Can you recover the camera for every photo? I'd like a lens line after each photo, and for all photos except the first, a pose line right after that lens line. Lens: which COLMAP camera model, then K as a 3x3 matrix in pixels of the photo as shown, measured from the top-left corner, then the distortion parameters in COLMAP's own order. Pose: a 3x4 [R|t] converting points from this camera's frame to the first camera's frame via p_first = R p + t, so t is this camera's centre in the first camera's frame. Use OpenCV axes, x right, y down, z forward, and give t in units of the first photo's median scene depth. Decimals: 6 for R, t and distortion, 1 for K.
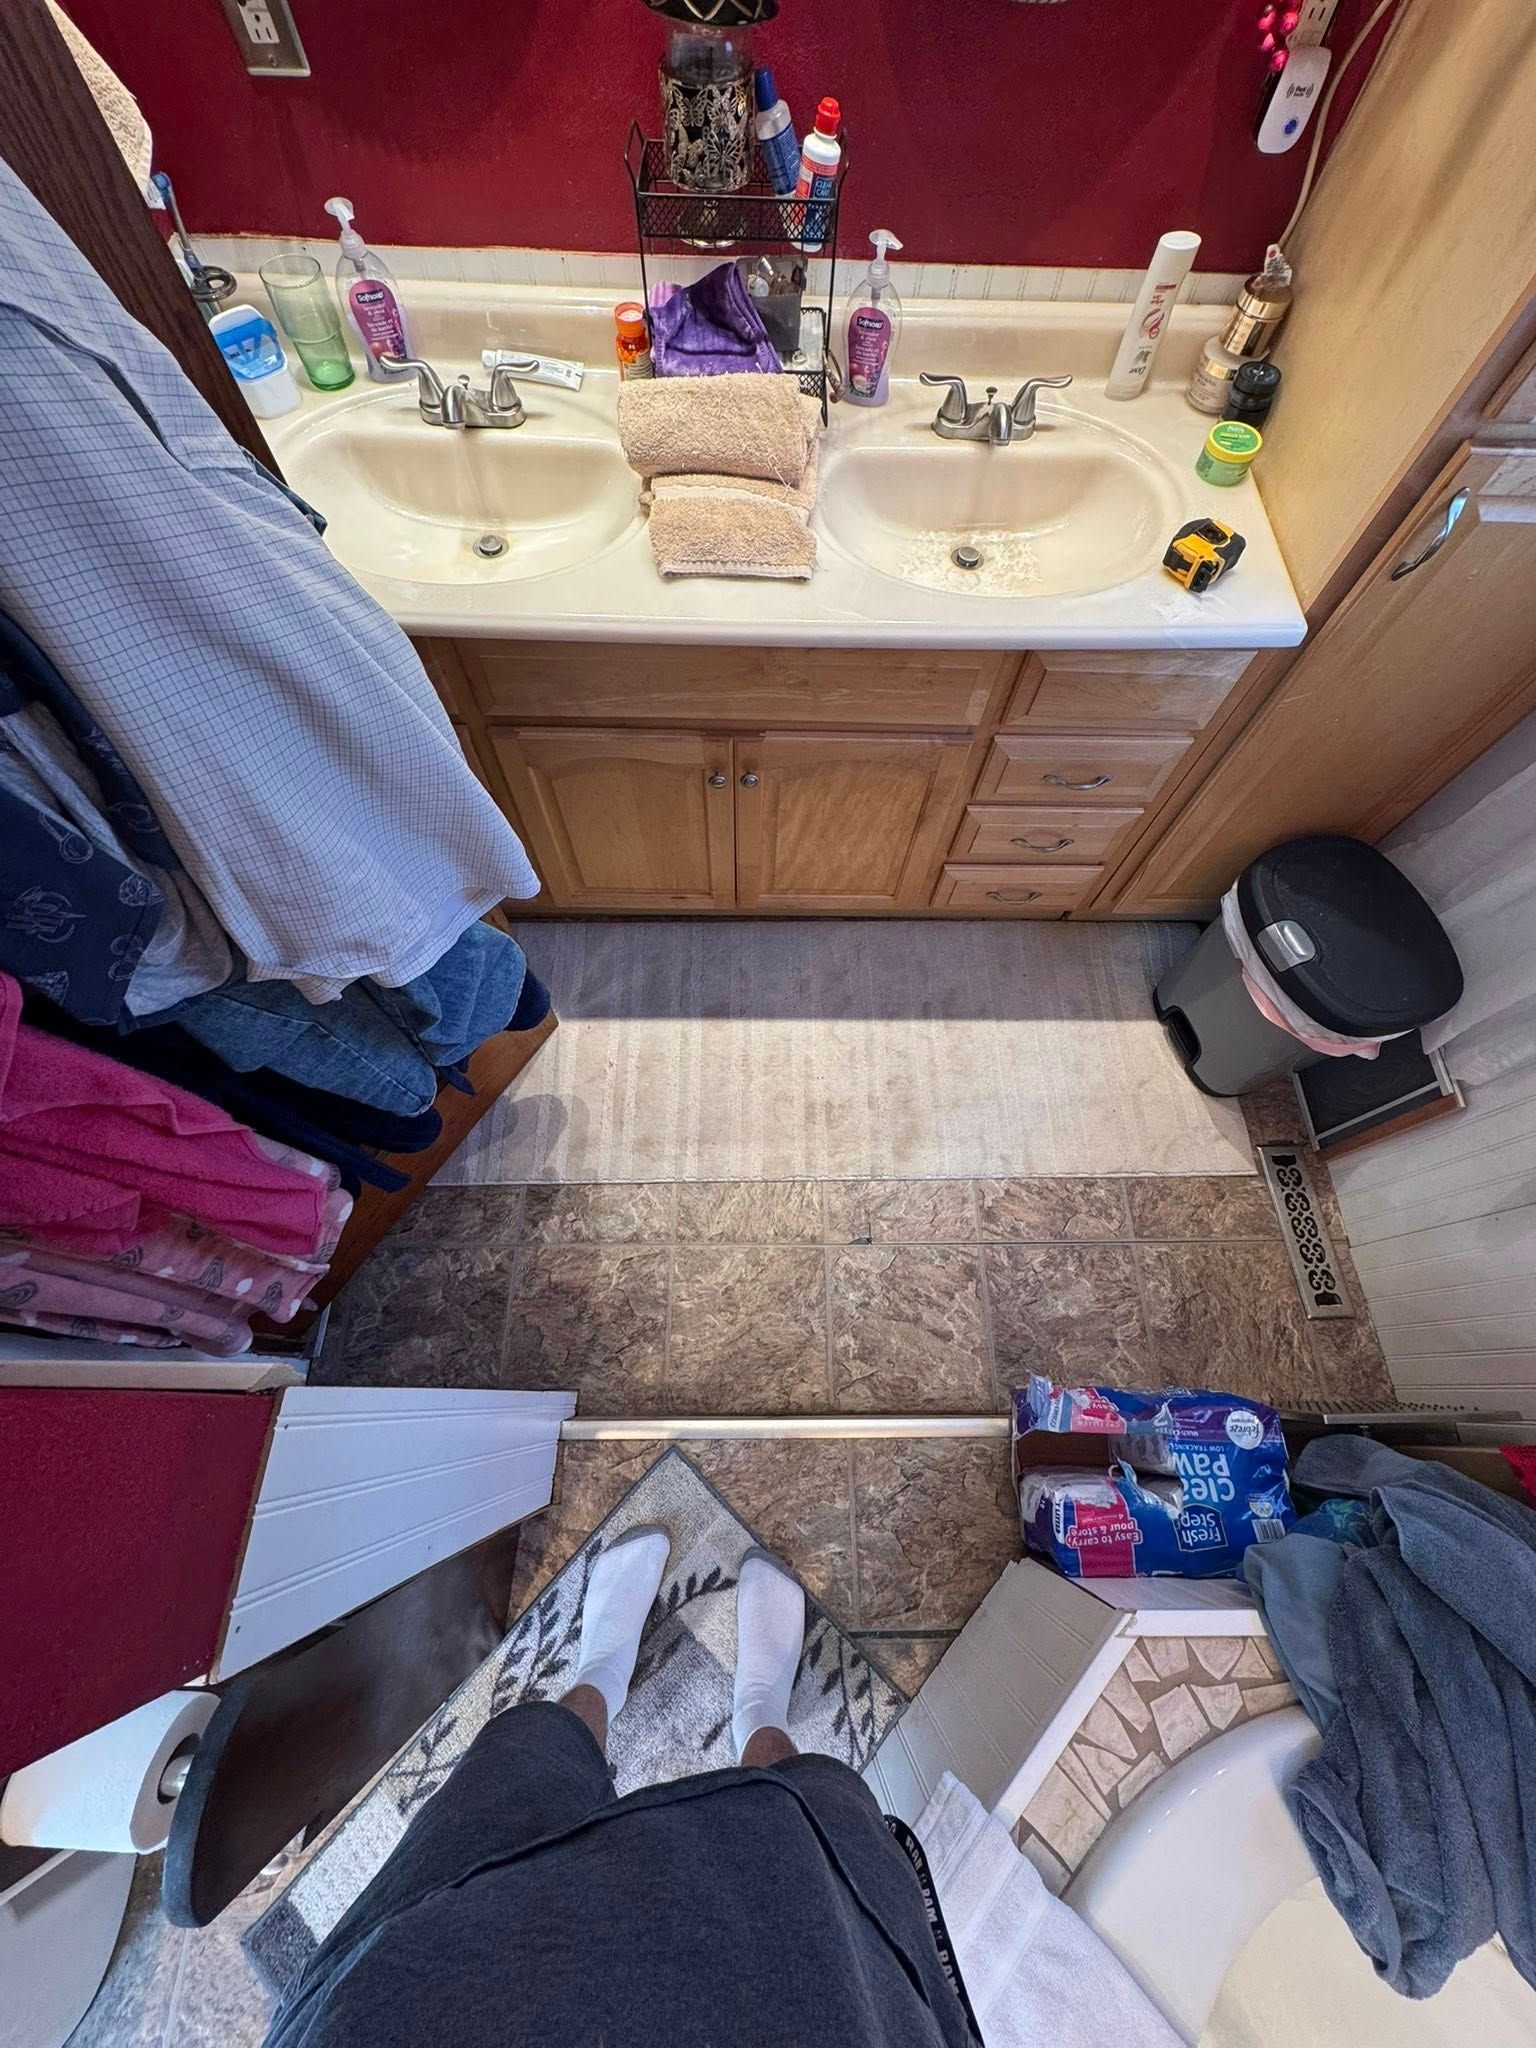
lens RADIAL K [[812.0, 0, 774.5], [0, 812.0, 1028.7], [0, 0, 1]] dist [0.000036, -0.000151]
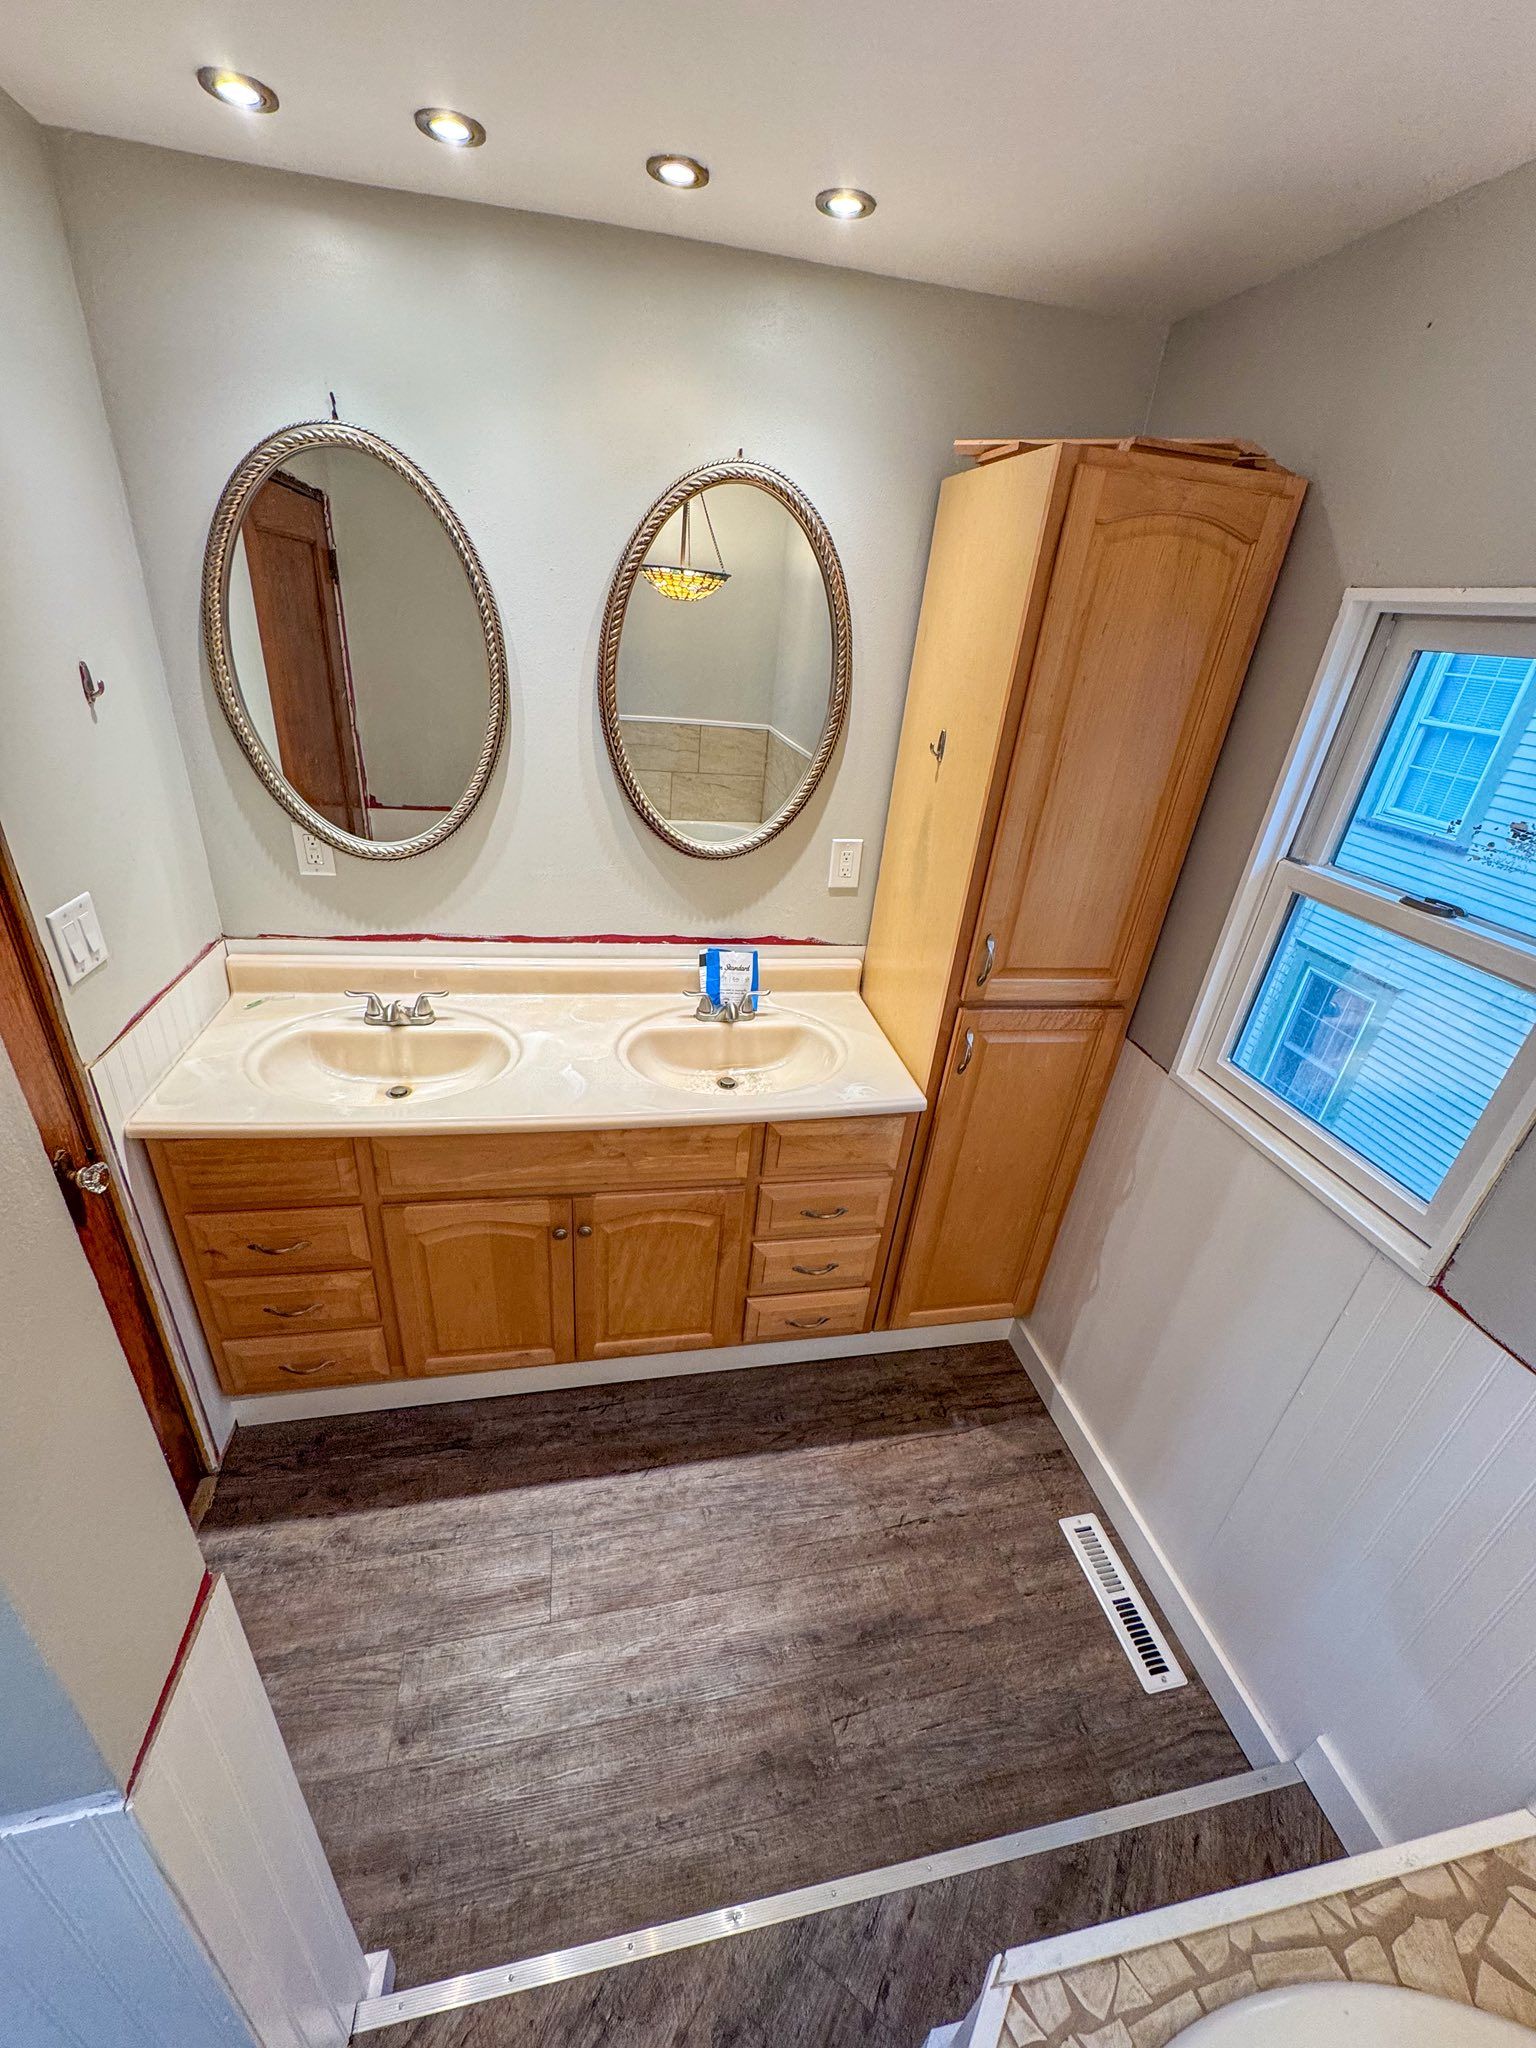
lens RADIAL K [[812.0, 0, 765.8], [0, 812.0, 1027.9], [0, 0, 1]] dist [0.000036, -0.000151]
pose [[0.979814, -0.035931, 0.196657, 0.010700], [0.148822, 0.787922, -0.597521, 0.281334], [-0.133481, 0.614726, 0.777364, -0.285686]]
